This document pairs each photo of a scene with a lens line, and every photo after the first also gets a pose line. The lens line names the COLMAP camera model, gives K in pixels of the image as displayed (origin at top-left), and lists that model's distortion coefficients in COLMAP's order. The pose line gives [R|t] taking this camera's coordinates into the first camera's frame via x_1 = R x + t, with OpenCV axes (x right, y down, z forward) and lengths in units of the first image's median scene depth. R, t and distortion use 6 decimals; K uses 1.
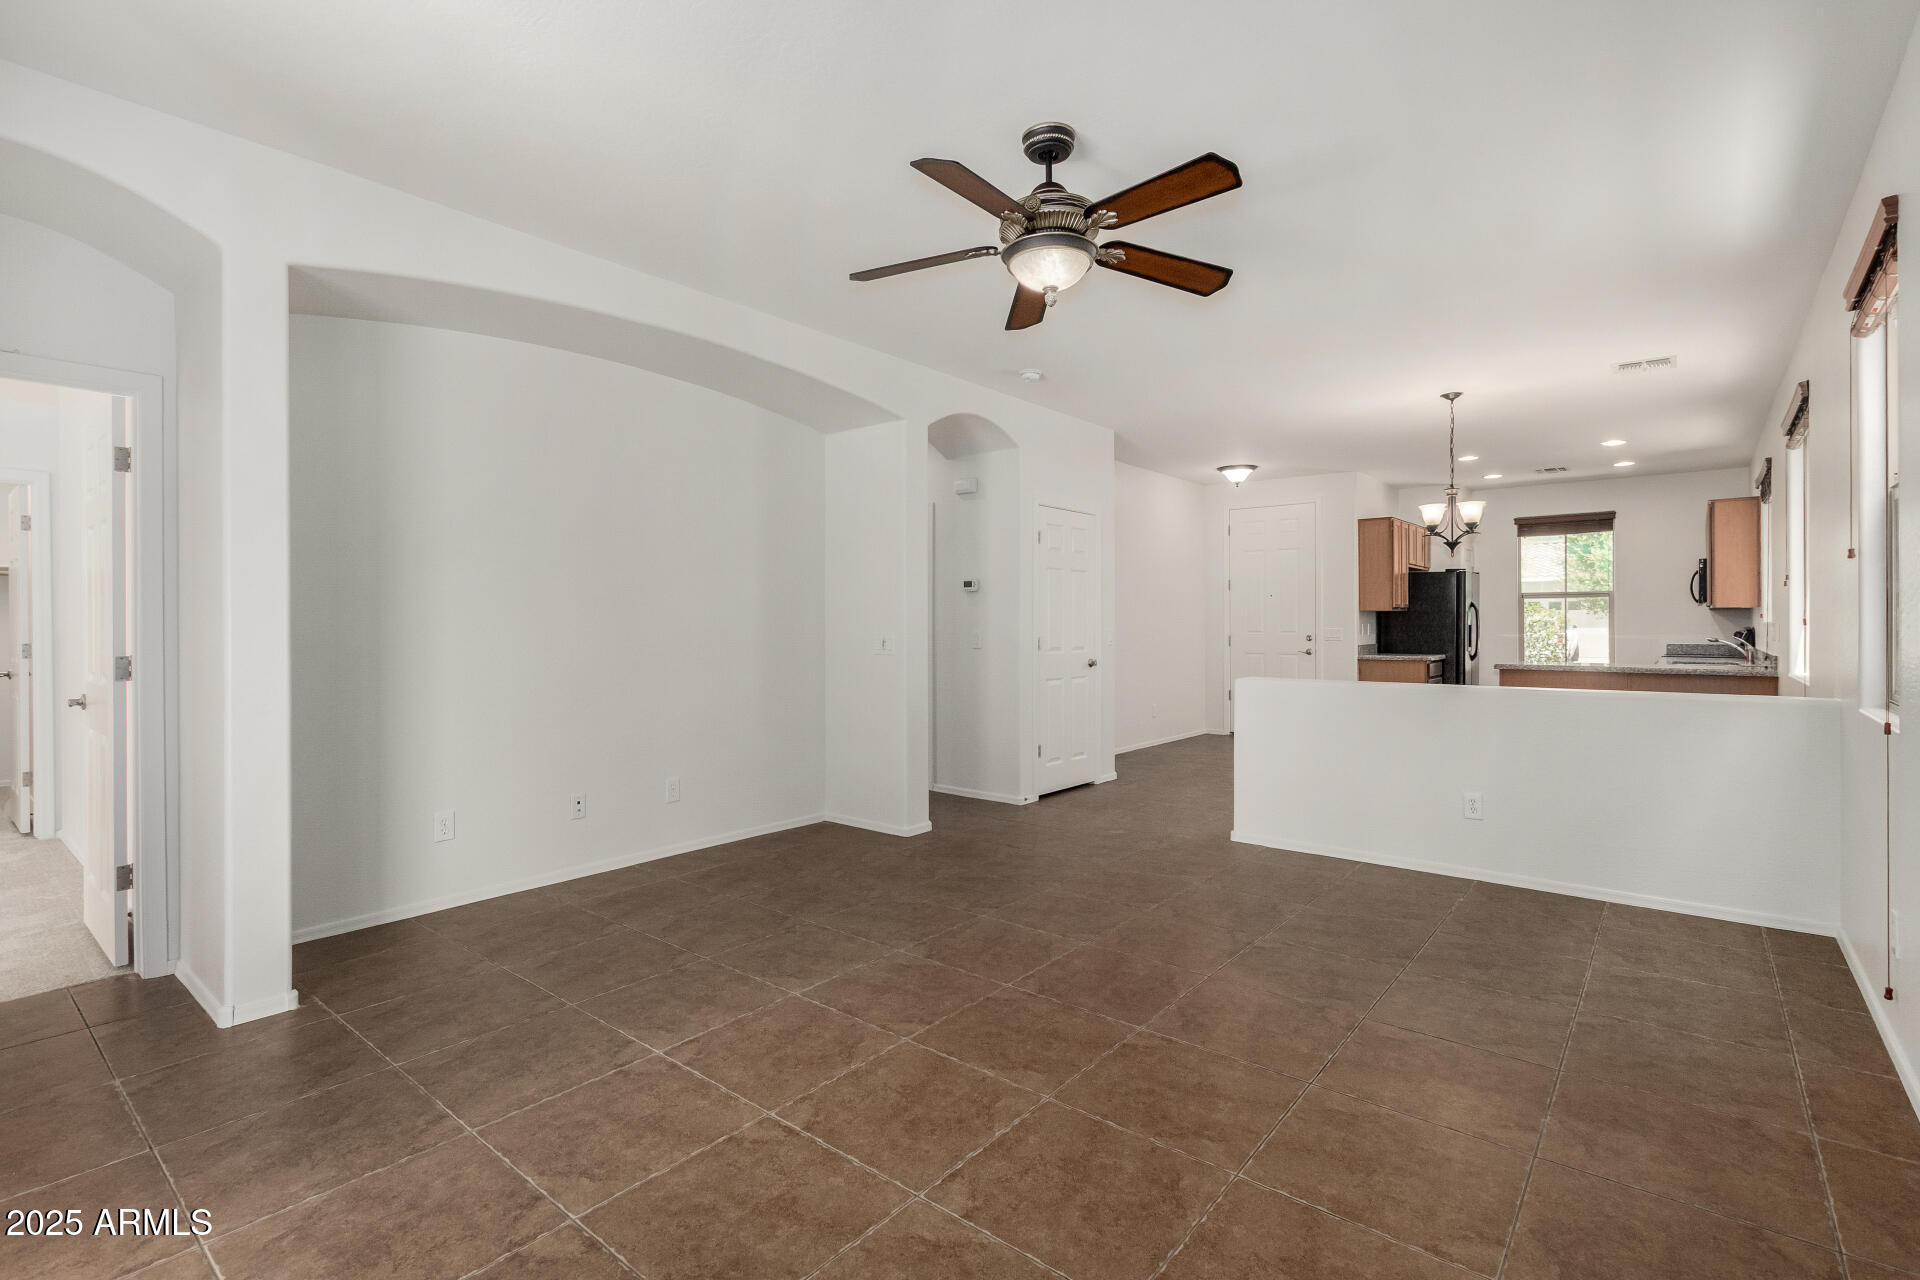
lens RADIAL K [[878.8, 0, 960.2], [0, 878.8, 622.0], [0, 0, 1]] dist [0.010584, -0.003706]
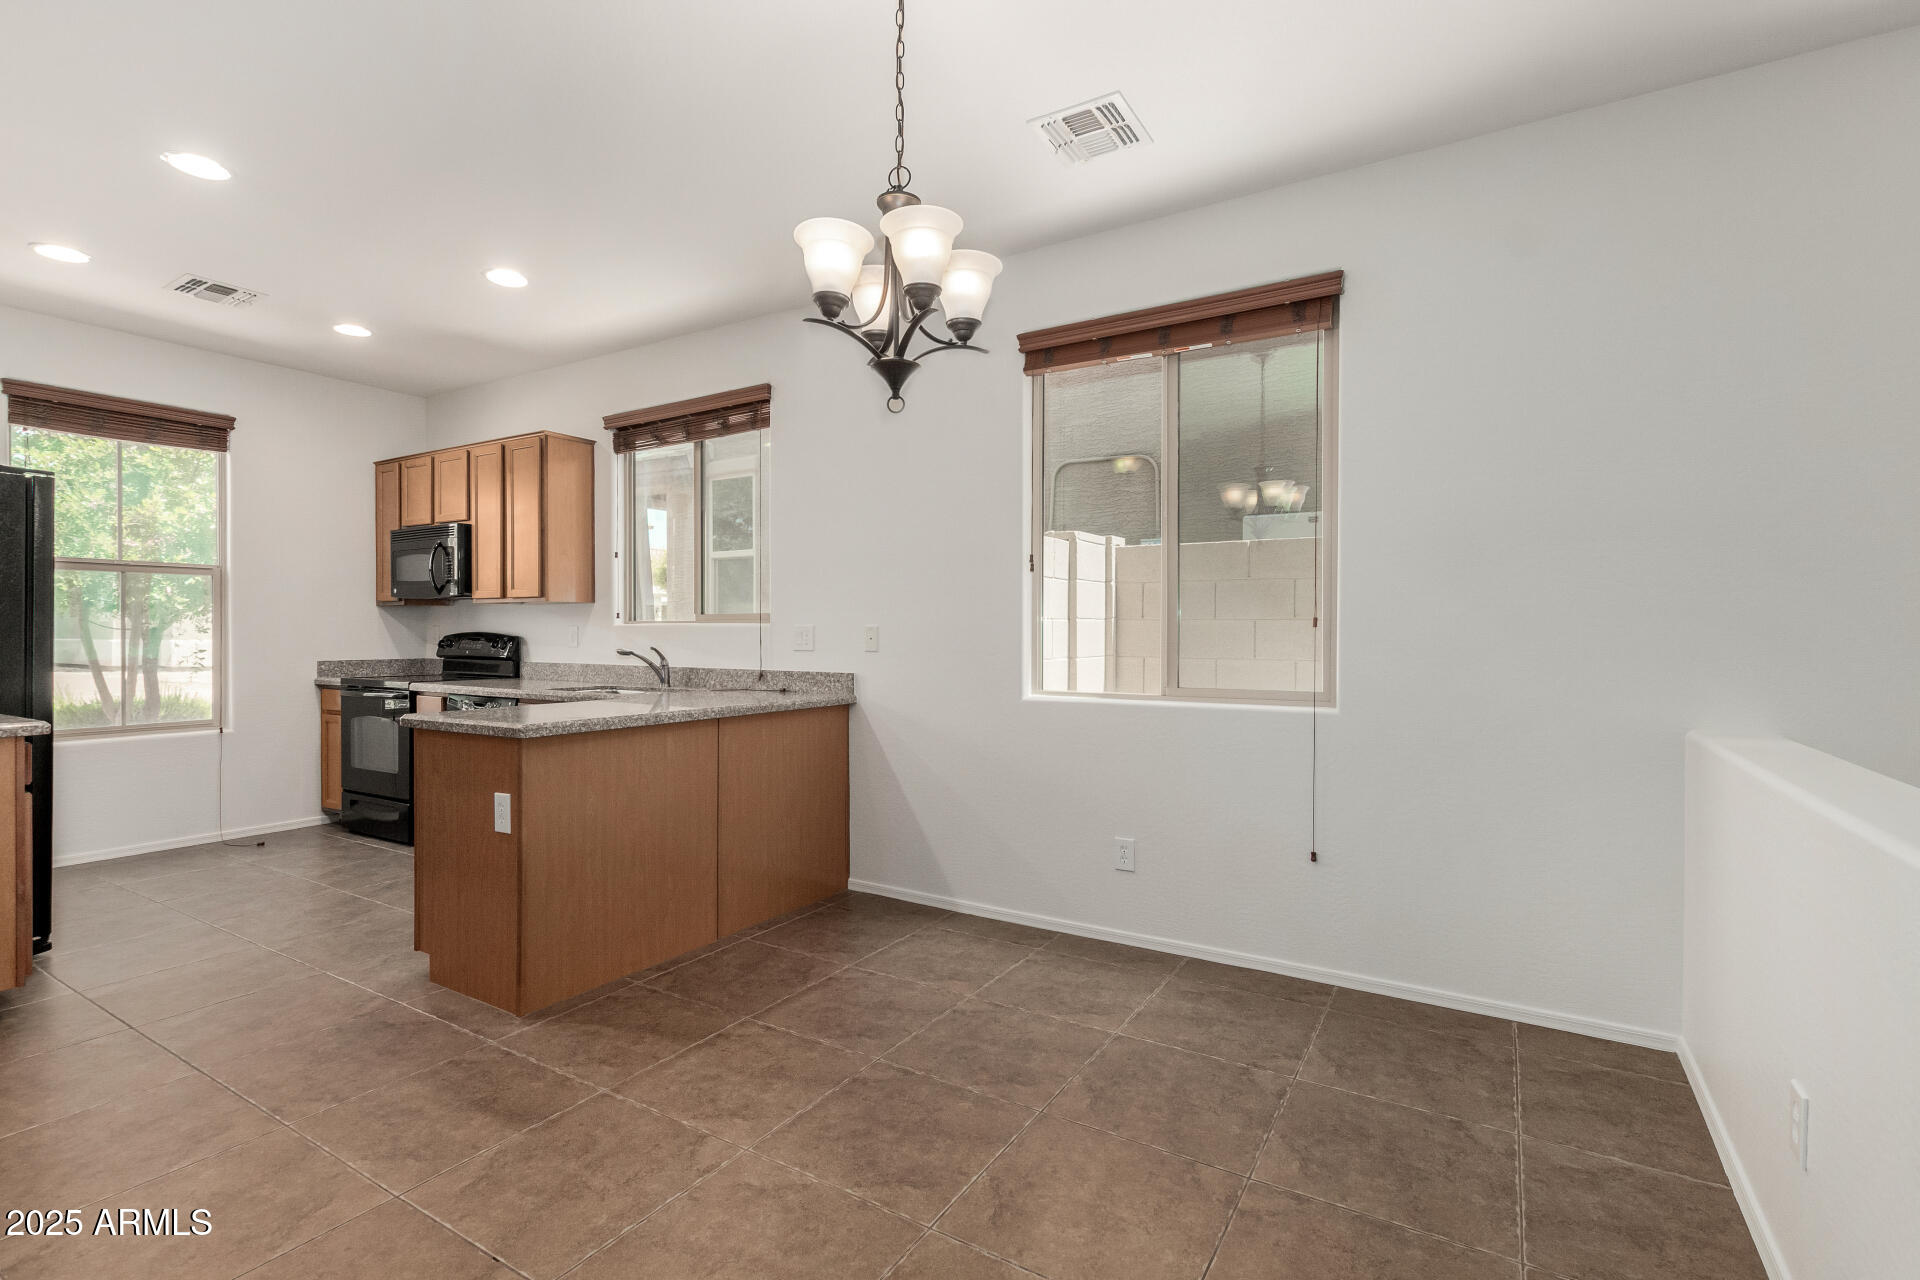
lens RADIAL K [[878.8, 0, 955.0], [0, 878.8, 635.4], [0, 0, 1]] dist [0.010584, -0.003706]
pose [[-0.144802, -0.003098, 0.989456, 0.157499], [-0.002912, 0.999992, 0.002704, 0.004928], [-0.989456, -0.002490, -0.144810, 0.691215]]
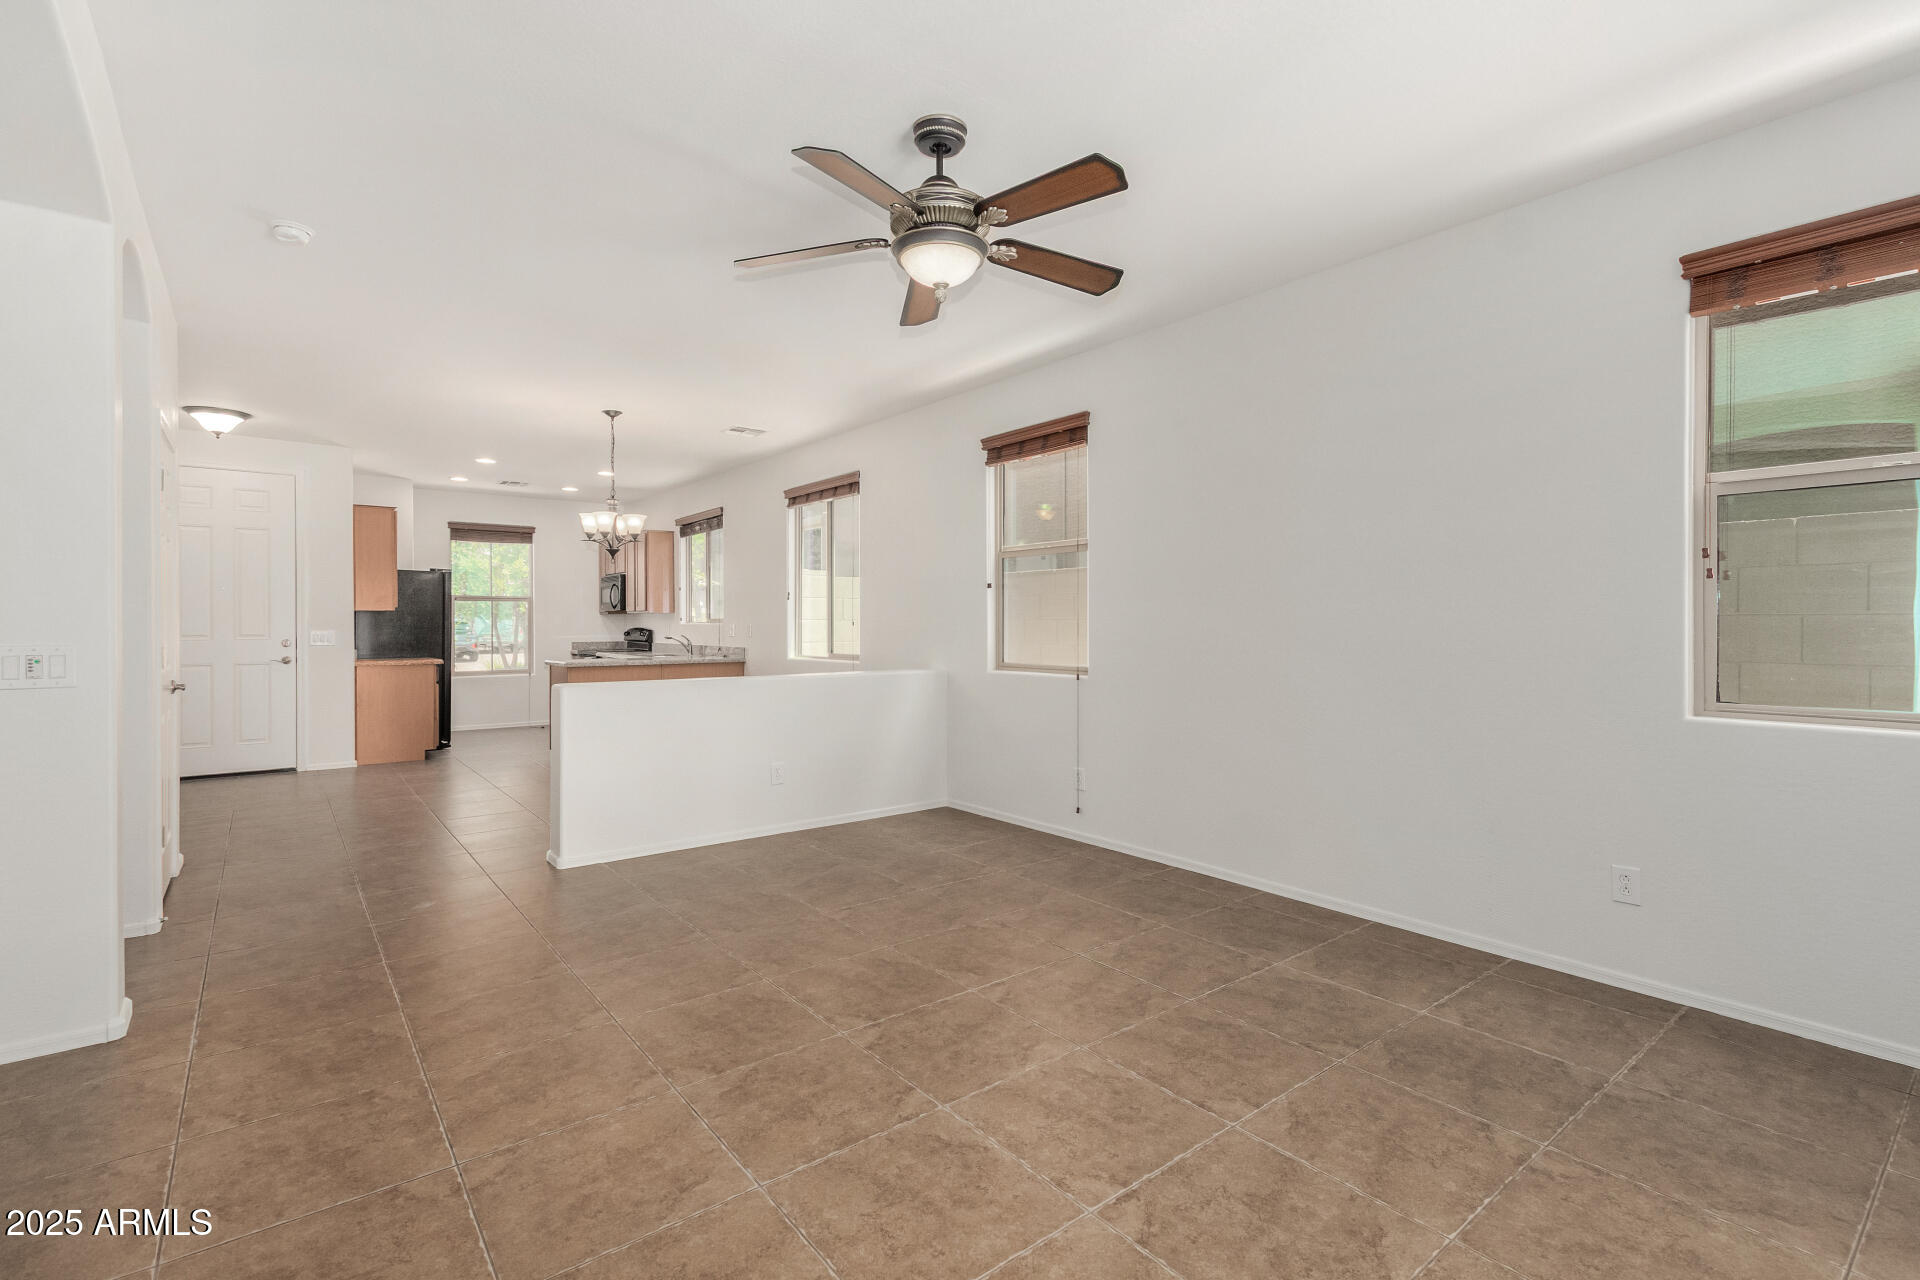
lens RADIAL K [[878.8, 0, 953.3], [0, 878.8, 623.6], [0, 0, 1]] dist [0.010584, -0.003706]
pose [[0.215355, 0.001999, 0.976534, -0.271937], [-0.001055, 0.999998, -0.001814, 0.001256], [-0.976535, -0.000640, 0.215357, 0.243431]]
